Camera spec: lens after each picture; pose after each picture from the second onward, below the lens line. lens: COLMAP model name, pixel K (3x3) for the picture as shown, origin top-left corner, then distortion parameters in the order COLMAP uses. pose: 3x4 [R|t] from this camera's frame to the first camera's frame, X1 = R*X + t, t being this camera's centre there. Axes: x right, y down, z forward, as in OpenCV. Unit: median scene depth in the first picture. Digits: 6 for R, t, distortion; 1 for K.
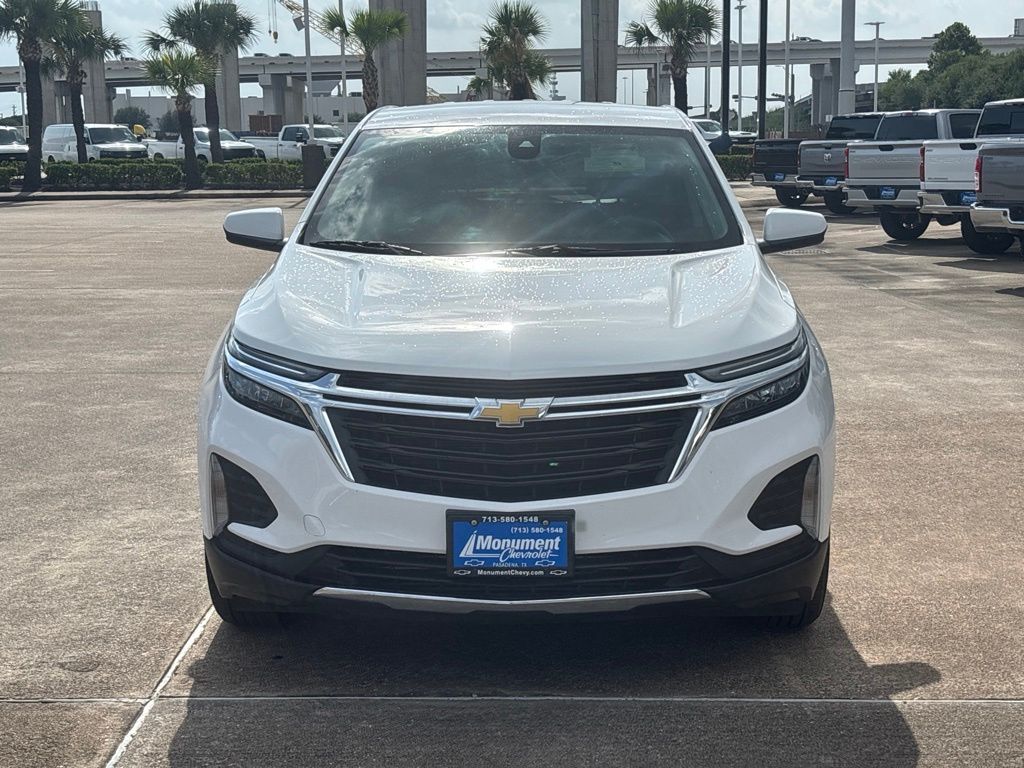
lens RADIAL K [[1546.0, 0, 564.4], [0, 1546.0, 375.1], [0, 0, 1]] dist [0.102479, 0.000000]
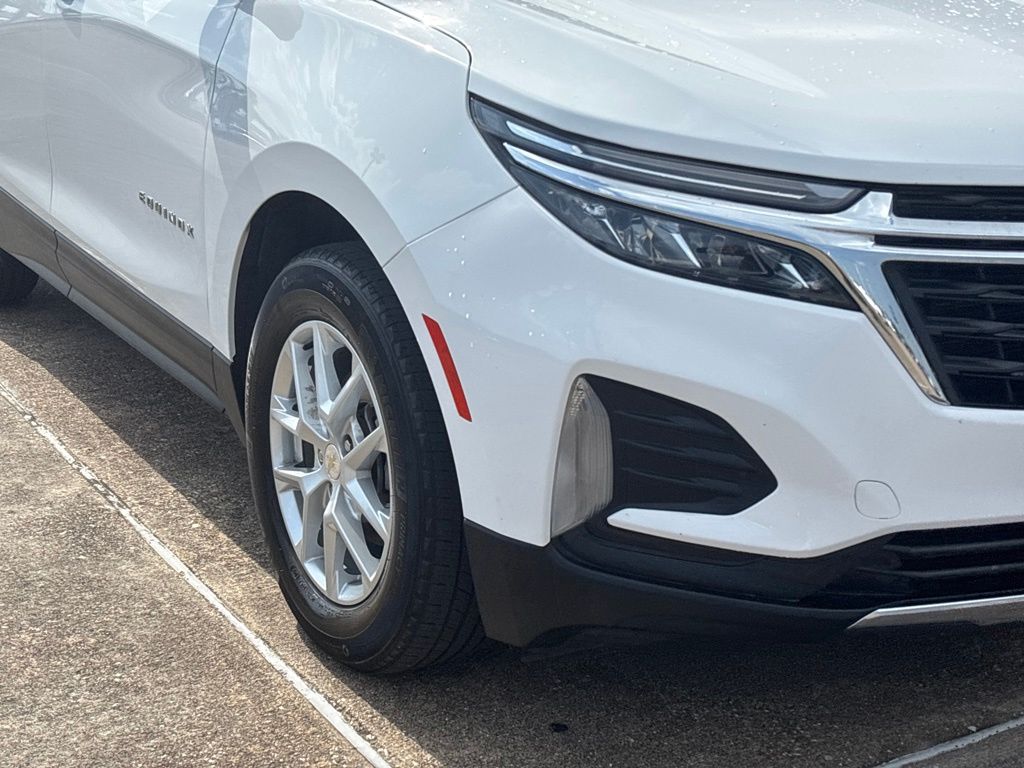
lens RADIAL K [[1546.0, 0, 512.9], [0, 1546.0, 383.7], [0, 0, 1]] dist [0.102479, 0.000000]
pose [[0.848114, -0.119563, 0.516146, -0.488542], [0.042686, 0.986457, 0.158368, -0.022881], [-0.528091, -0.112282, 0.841732, 0.608946]]
